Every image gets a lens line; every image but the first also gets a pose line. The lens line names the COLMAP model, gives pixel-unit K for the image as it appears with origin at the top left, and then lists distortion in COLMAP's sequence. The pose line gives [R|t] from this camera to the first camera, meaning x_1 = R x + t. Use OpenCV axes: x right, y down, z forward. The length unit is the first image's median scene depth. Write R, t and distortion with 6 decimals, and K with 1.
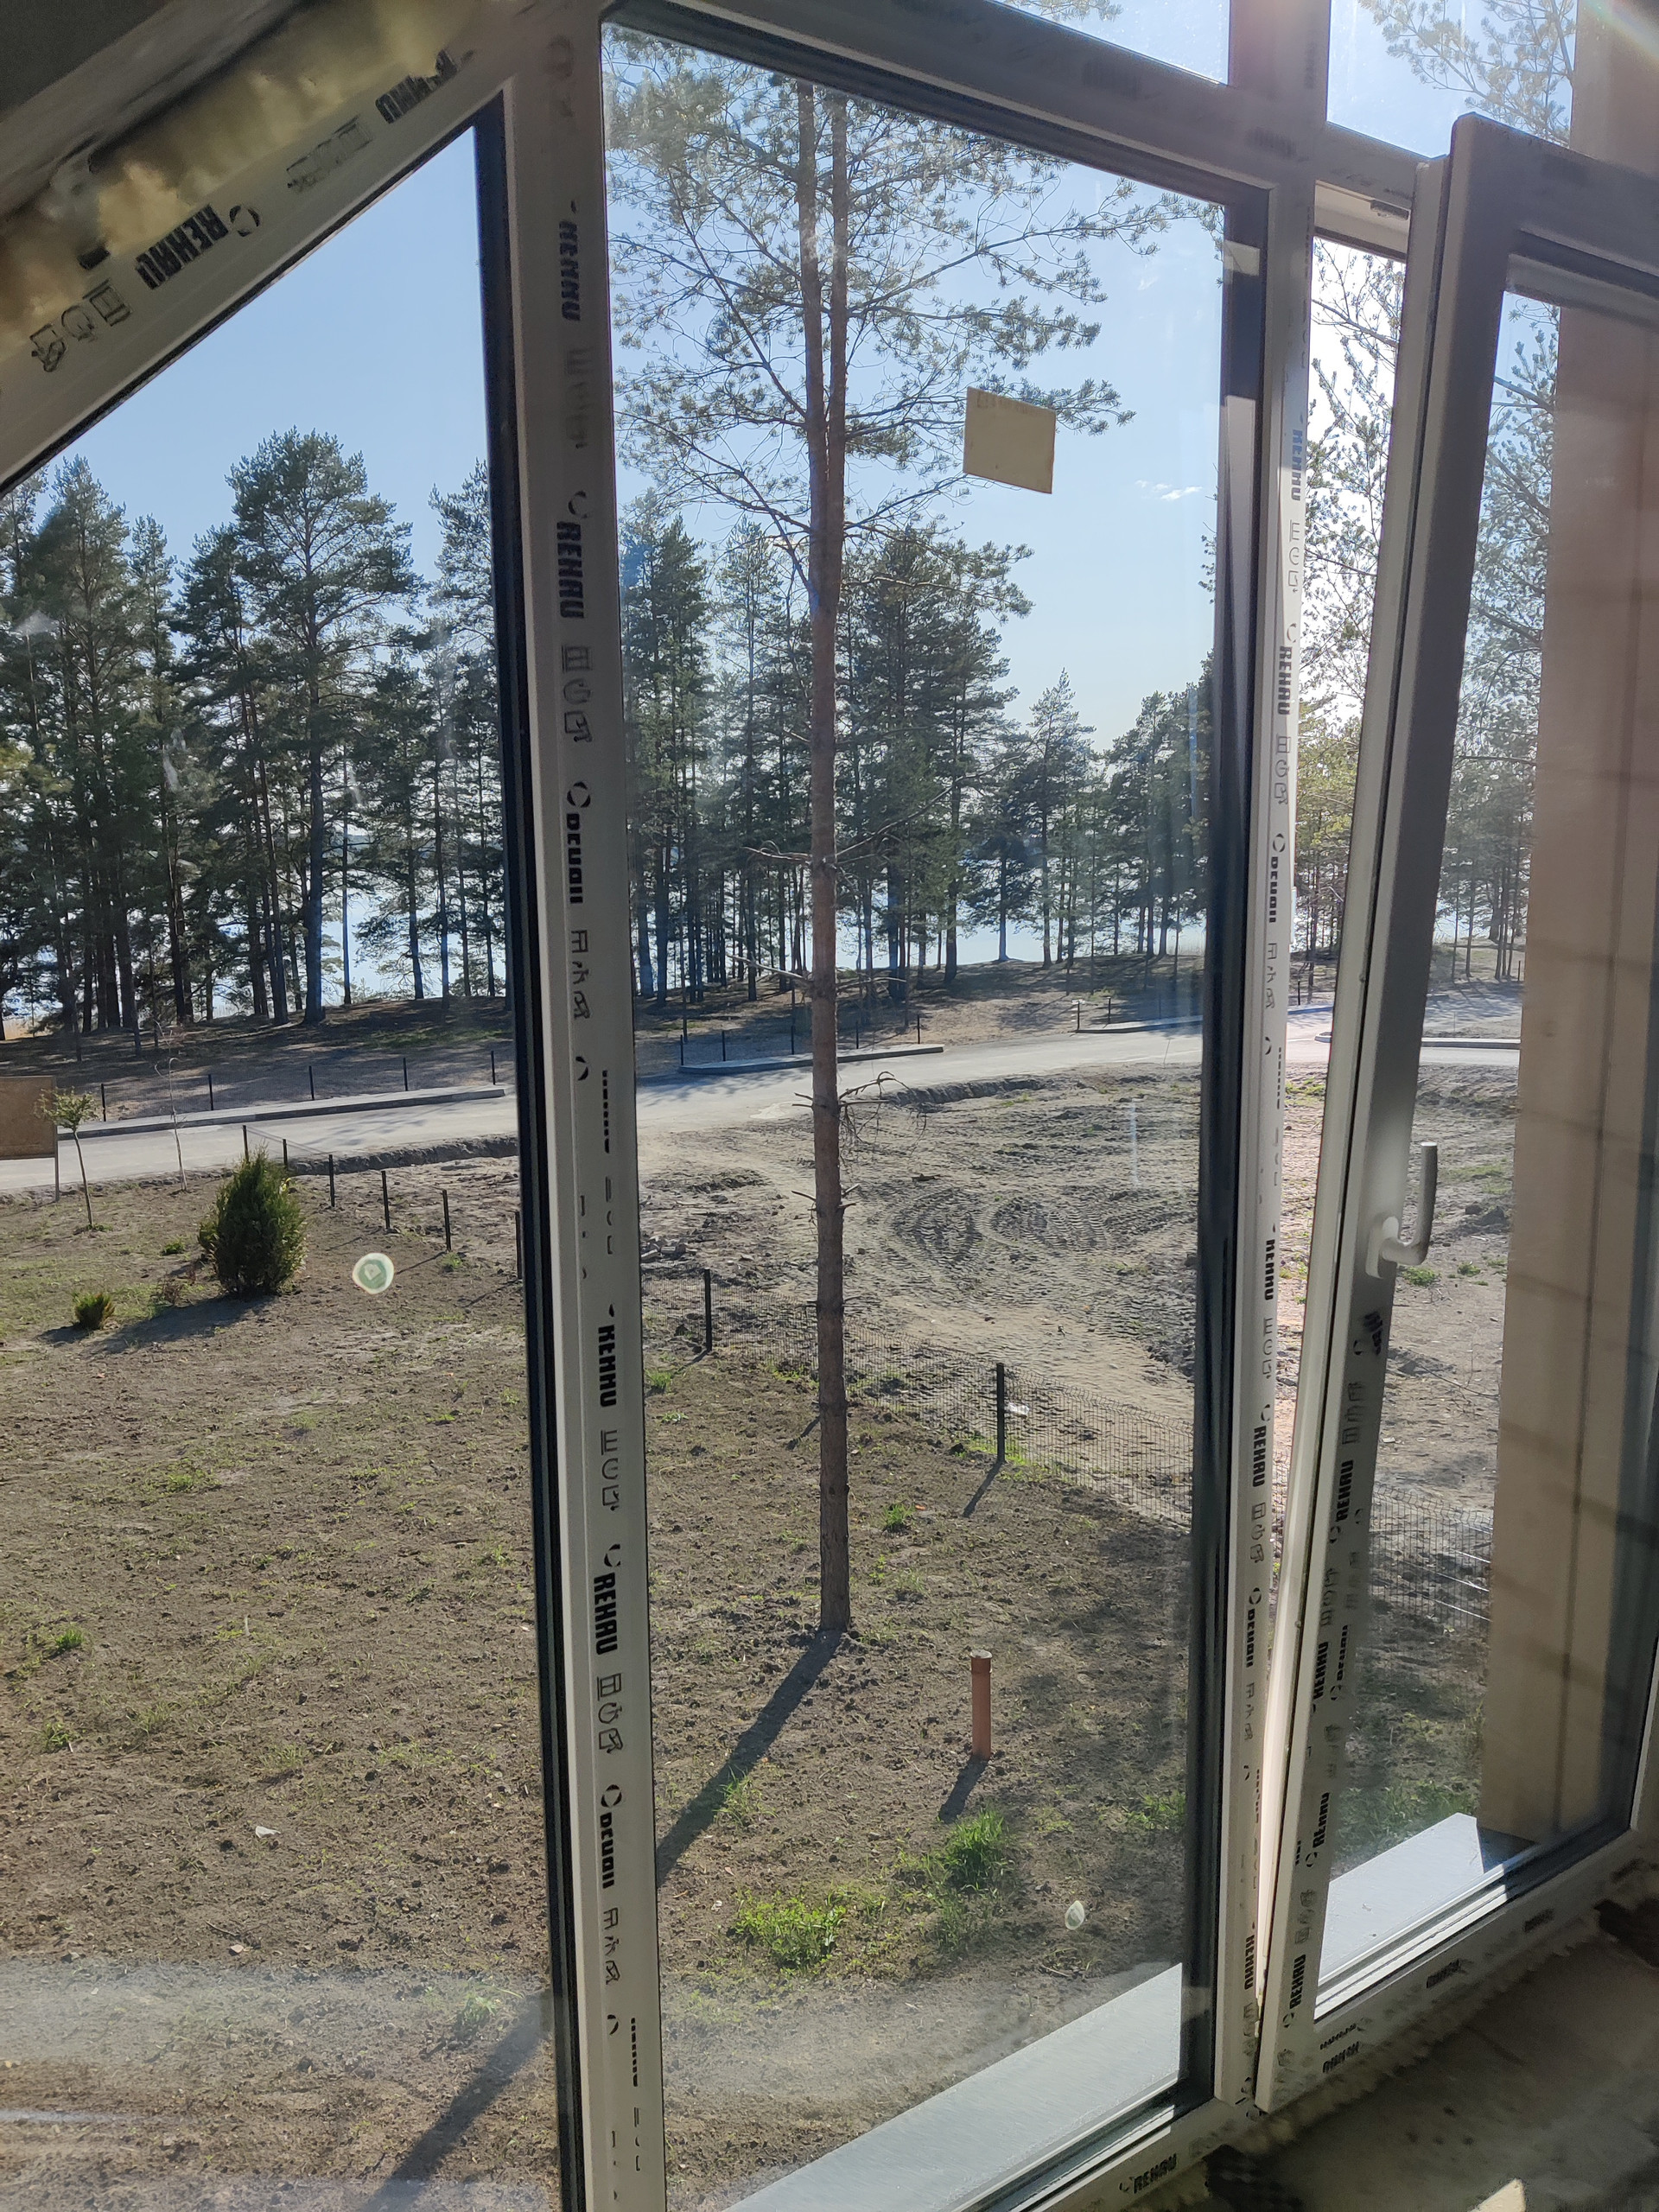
lens RADIAL K [[1664.1, 0, 800.6], [0, 1664.1, 1126.3], [0, 0, 1]] dist [0.037348, -0.065728]
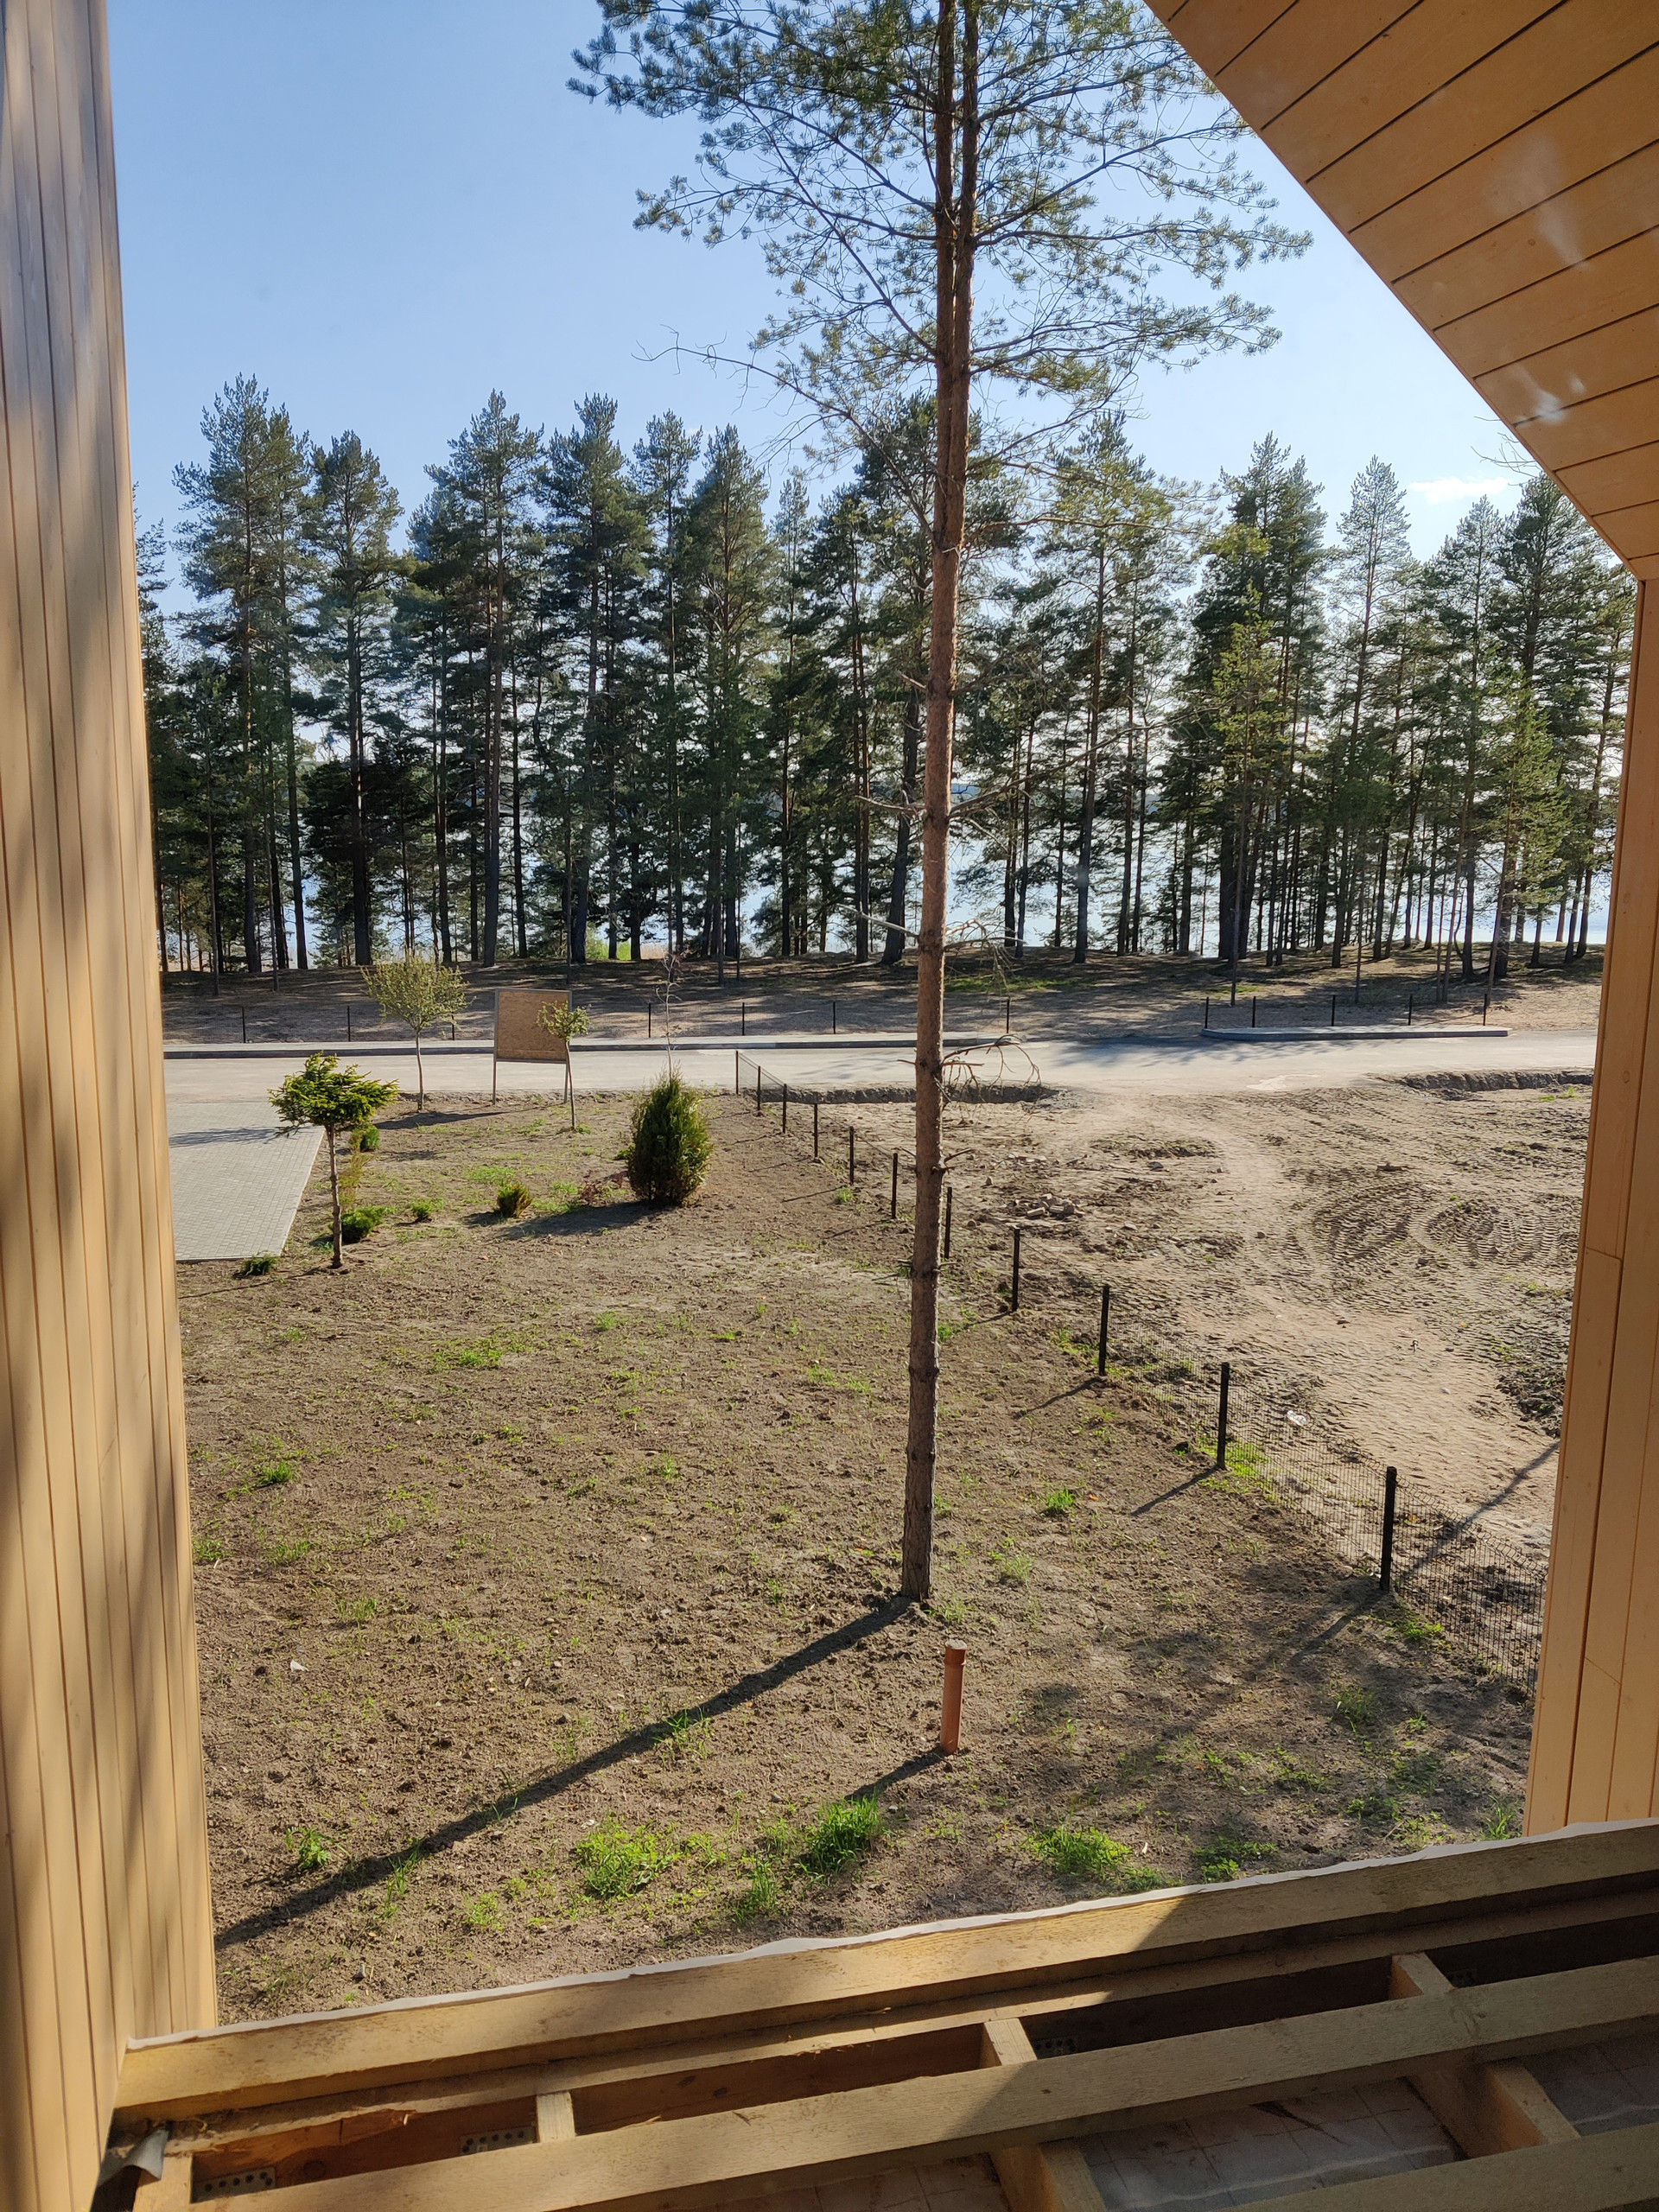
lens RADIAL K [[1664.1, 0, 849.4], [0, 1664.1, 1099.5], [0, 0, 1]] dist [0.037348, -0.065728]
pose [[0.934331, 0.094011, -0.343785, 0.207193], [-0.090137, 0.995556, 0.027272, -0.009418], [0.344821, 0.005507, 0.938652, 0.045595]]
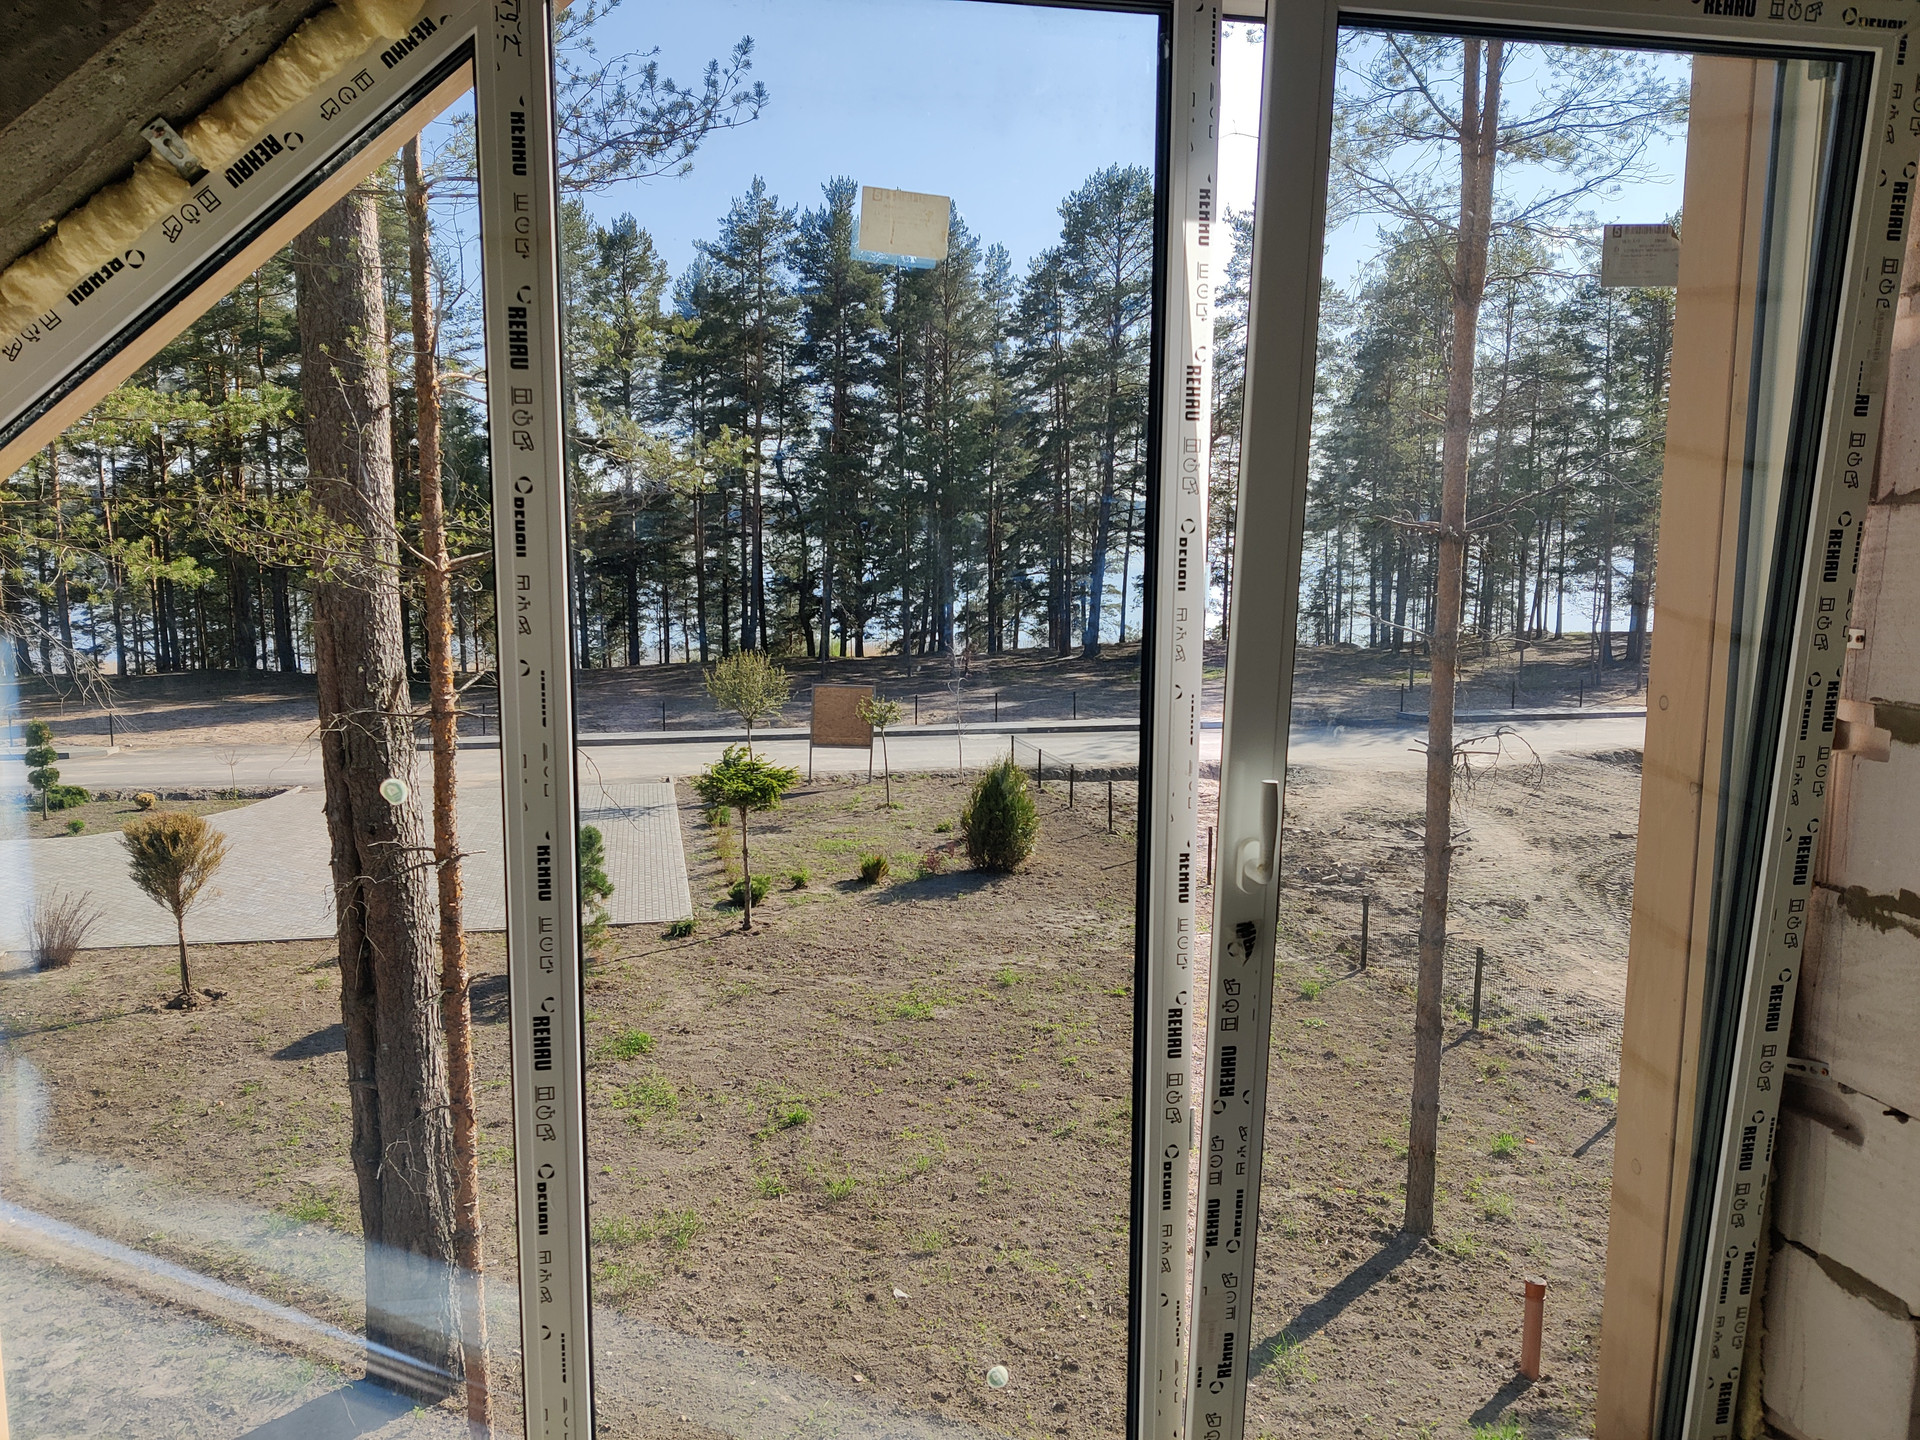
lens RADIAL K [[1444.4, 0, 939.0], [0, 1444.4, 720.5], [0, 0, 1]] dist [0.037348, -0.065728]
pose [[0.919490, 0.071360, -0.386583, 0.053438], [-0.080110, 0.996765, -0.006547, -0.000704], [0.384865, 0.036989, 0.922231, -0.003672]]
